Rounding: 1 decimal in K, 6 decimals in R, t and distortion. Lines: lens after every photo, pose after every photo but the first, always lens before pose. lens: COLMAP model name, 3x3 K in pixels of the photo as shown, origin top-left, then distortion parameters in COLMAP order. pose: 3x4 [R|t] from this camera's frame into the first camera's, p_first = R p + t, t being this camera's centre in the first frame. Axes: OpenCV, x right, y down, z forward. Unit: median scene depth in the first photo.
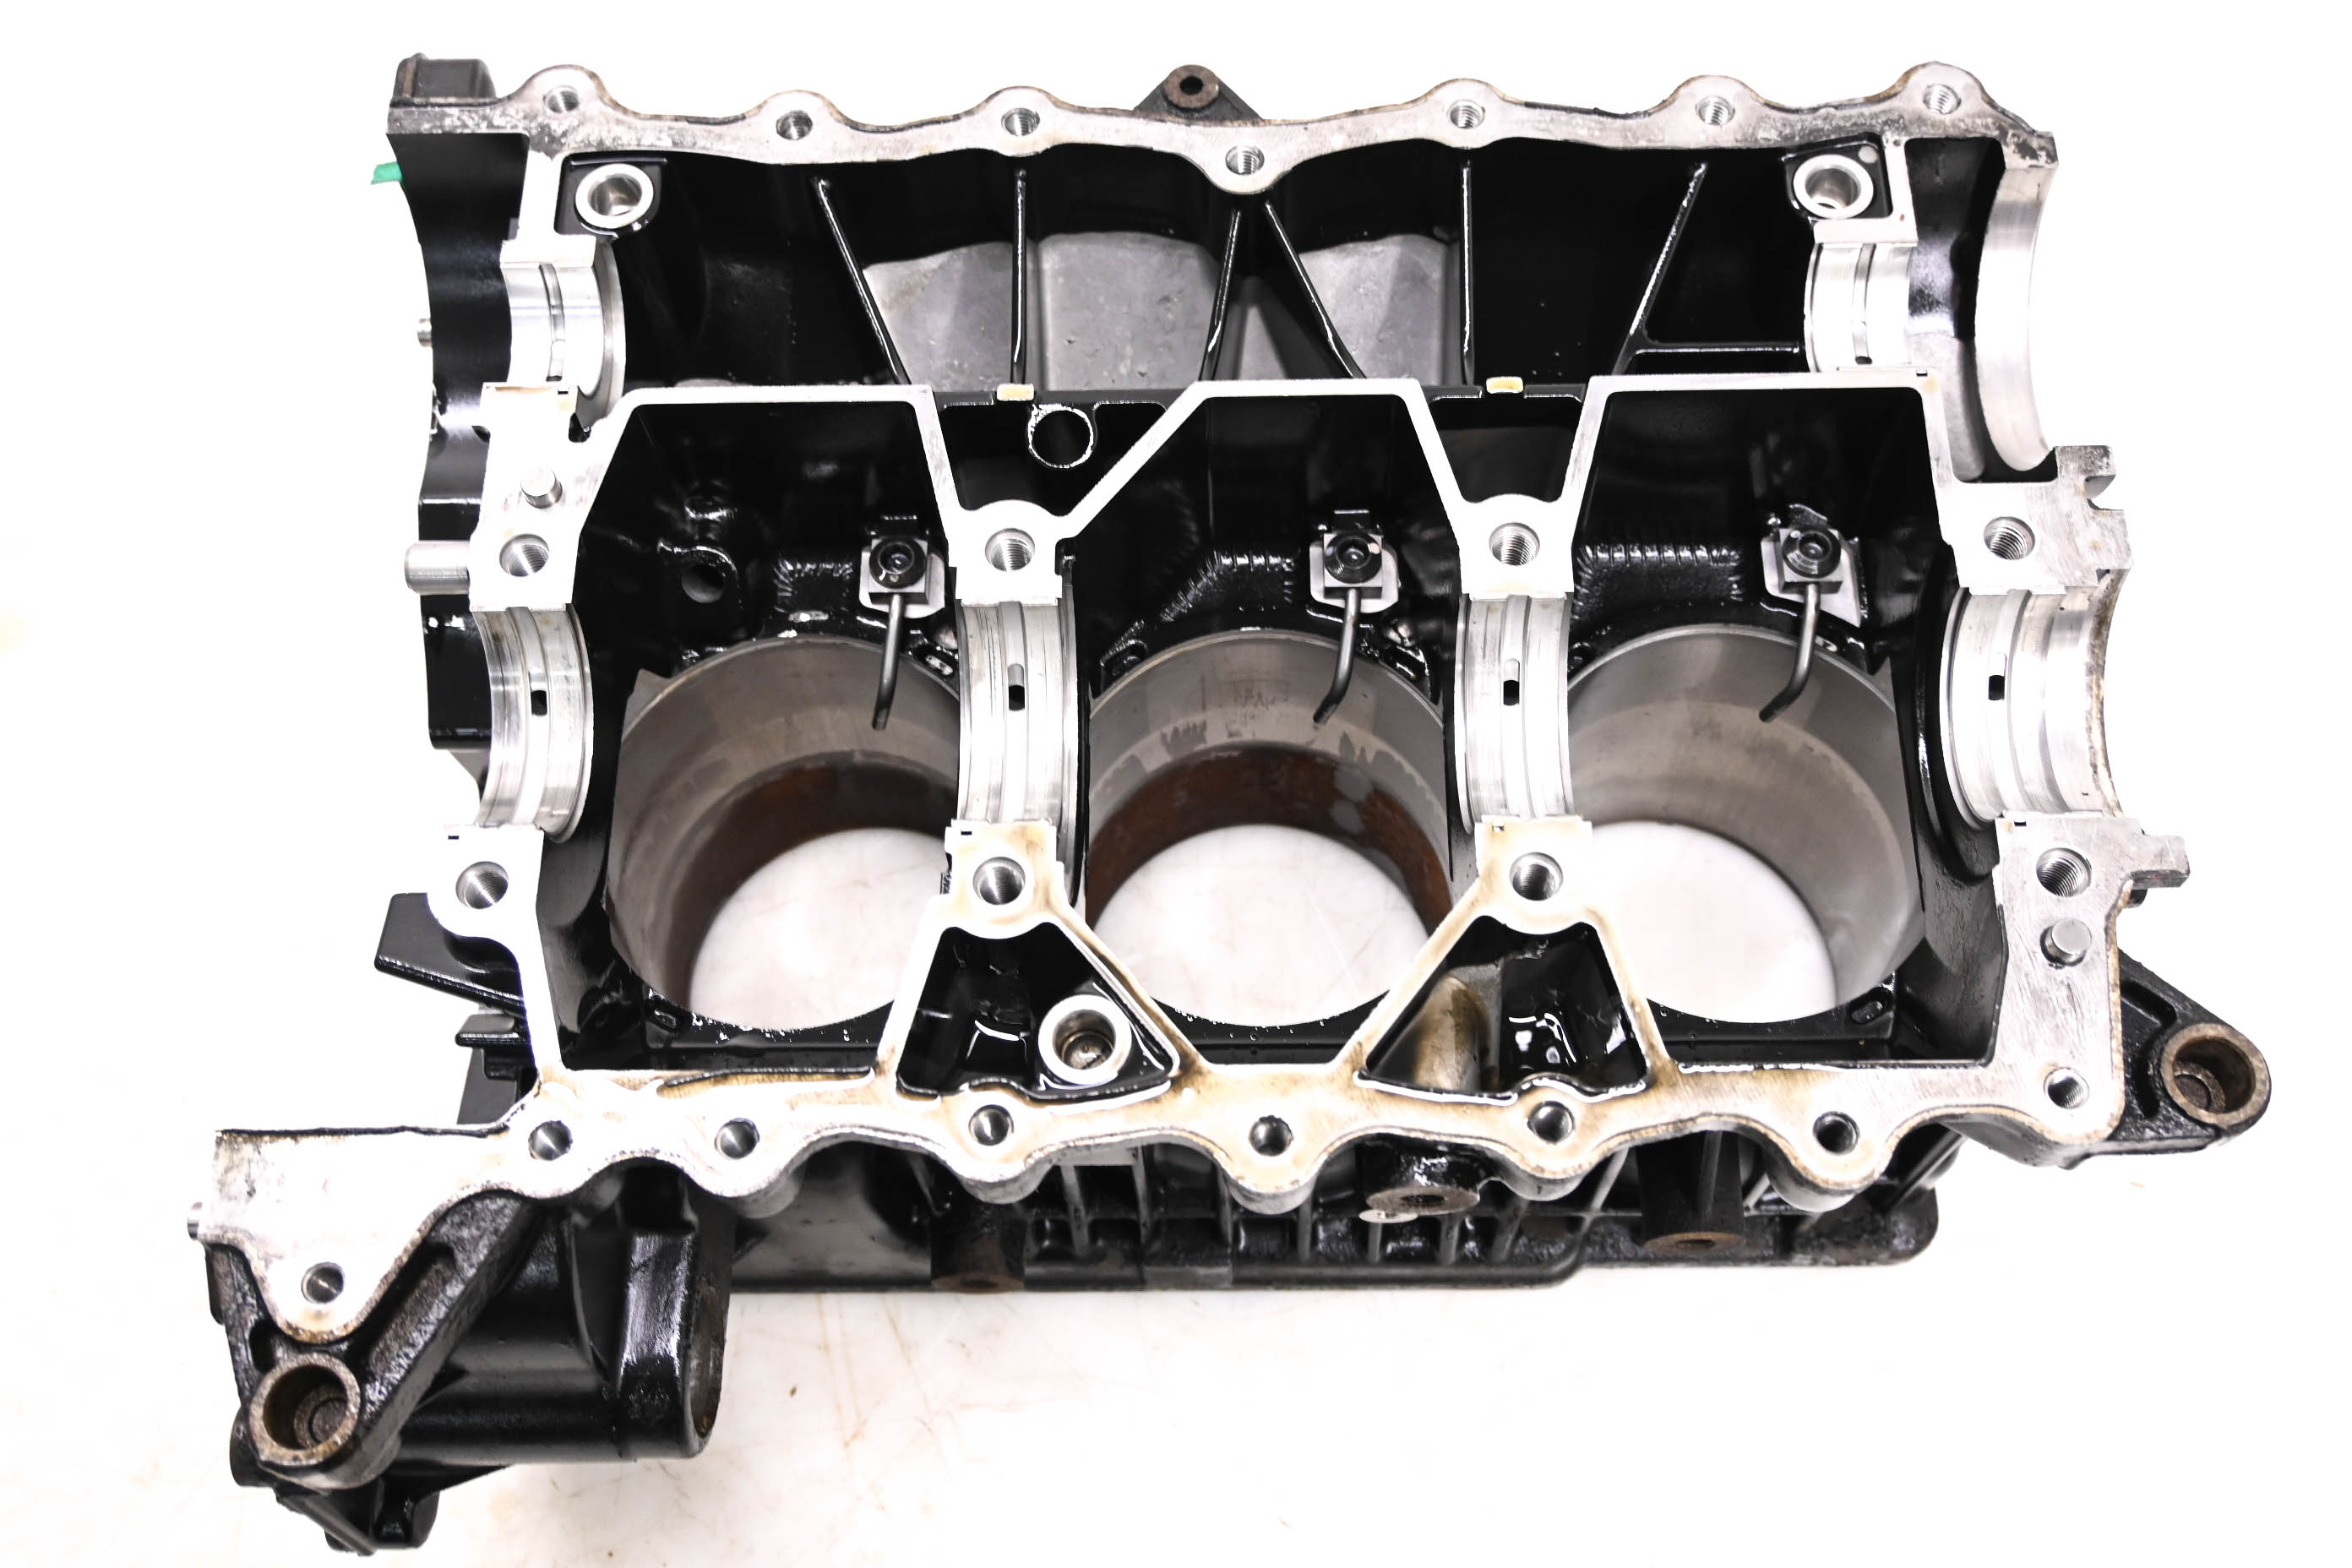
lens RADIAL K [[2403.8, 0, 1178.3], [0, 2403.8, 782.3], [0, 0, 1]] dist [0.005349, 0.000000]
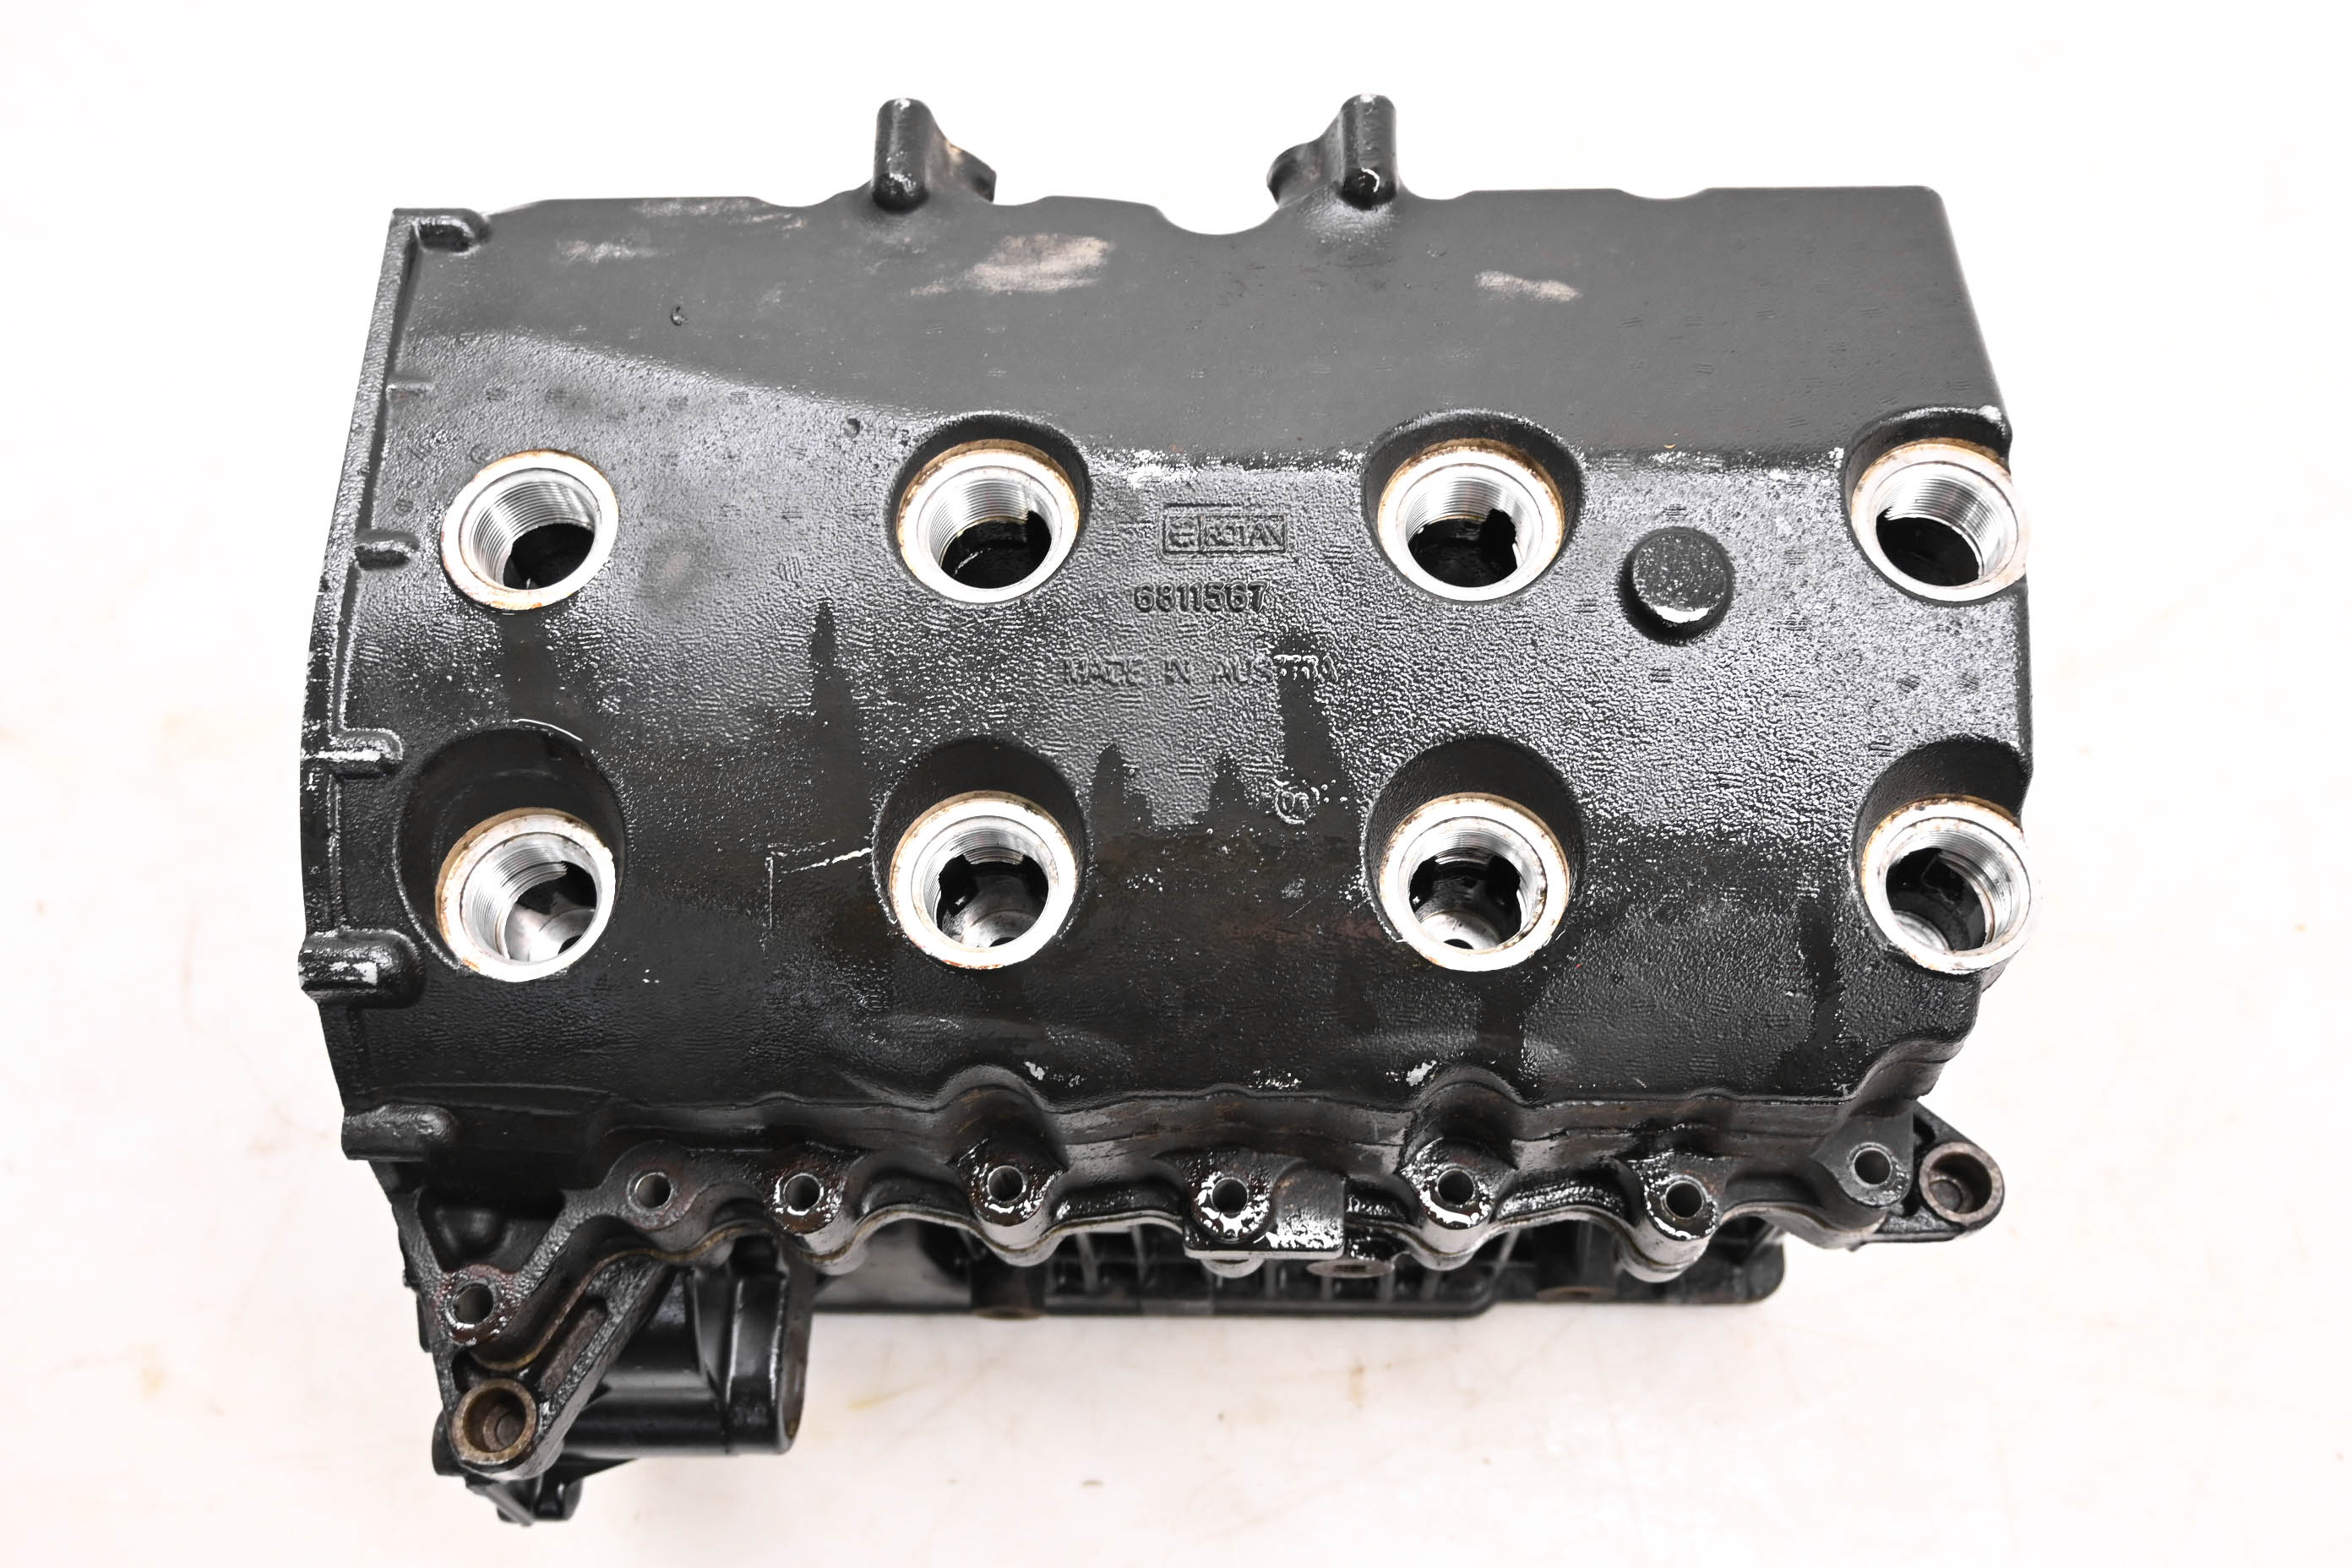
lens RADIAL K [[2269.4, 0, 1173.4], [0, 2269.4, 785.6], [0, 0, 1]] dist [-0.001542, 0.000000]
pose [[0.999829, 0.009542, -0.015841, 0.022083], [-0.009402, 0.999916, 0.008928, -0.090877], [0.015925, -0.008778, 0.999835, -0.206728]]
